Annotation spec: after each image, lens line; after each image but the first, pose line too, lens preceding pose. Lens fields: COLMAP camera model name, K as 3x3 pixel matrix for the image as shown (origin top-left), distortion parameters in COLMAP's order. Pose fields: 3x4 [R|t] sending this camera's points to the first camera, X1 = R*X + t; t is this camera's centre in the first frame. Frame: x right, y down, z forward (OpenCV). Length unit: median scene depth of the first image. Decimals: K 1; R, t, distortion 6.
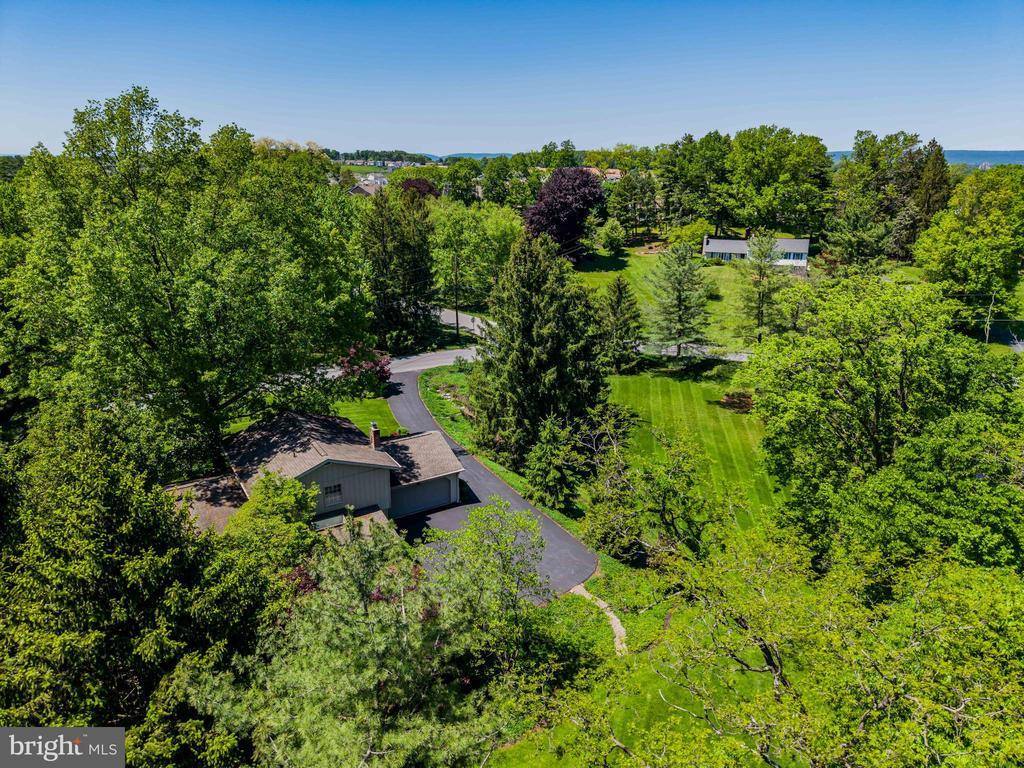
lens RADIAL K [[664.7, 0, 530.3], [0, 664.7, 338.7], [0, 0, 1]] dist [0.050982, -0.049763]
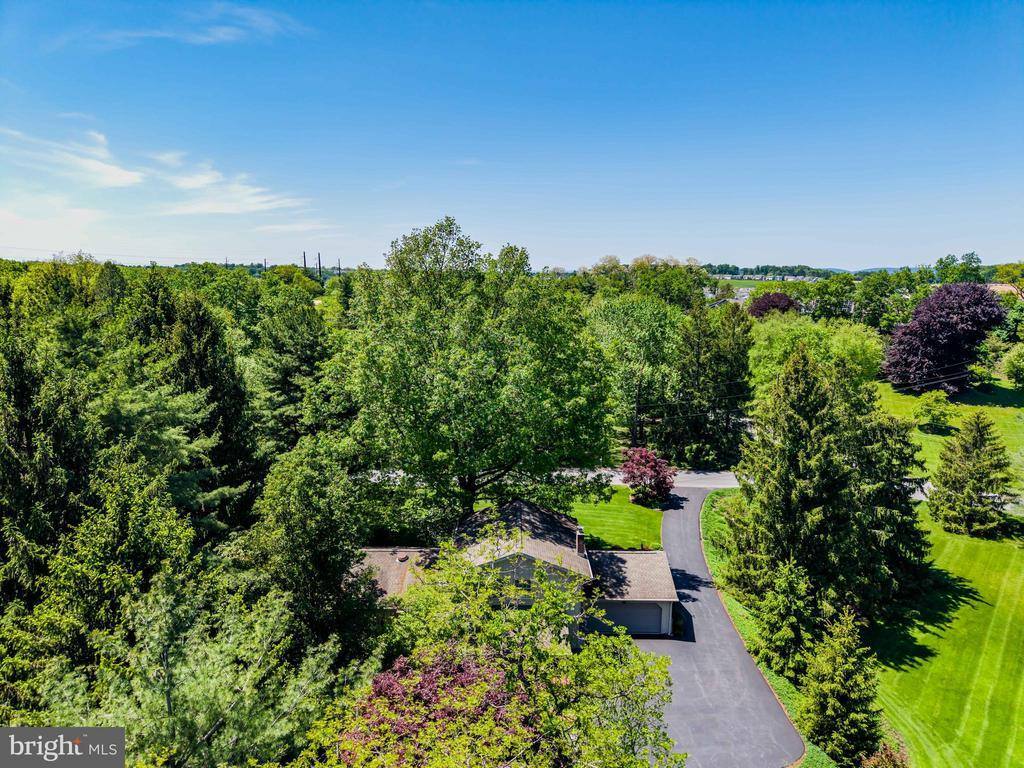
lens RADIAL K [[664.7, 0, 530.3], [0, 664.7, 338.7], [0, 0, 1]] dist [0.050982, -0.049763]
pose [[0.870912, 0.051937, -0.488687, 0.114998], [-0.131506, 0.982766, -0.129916, -0.007991], [0.473517, 0.177410, 0.862732, 0.029606]]
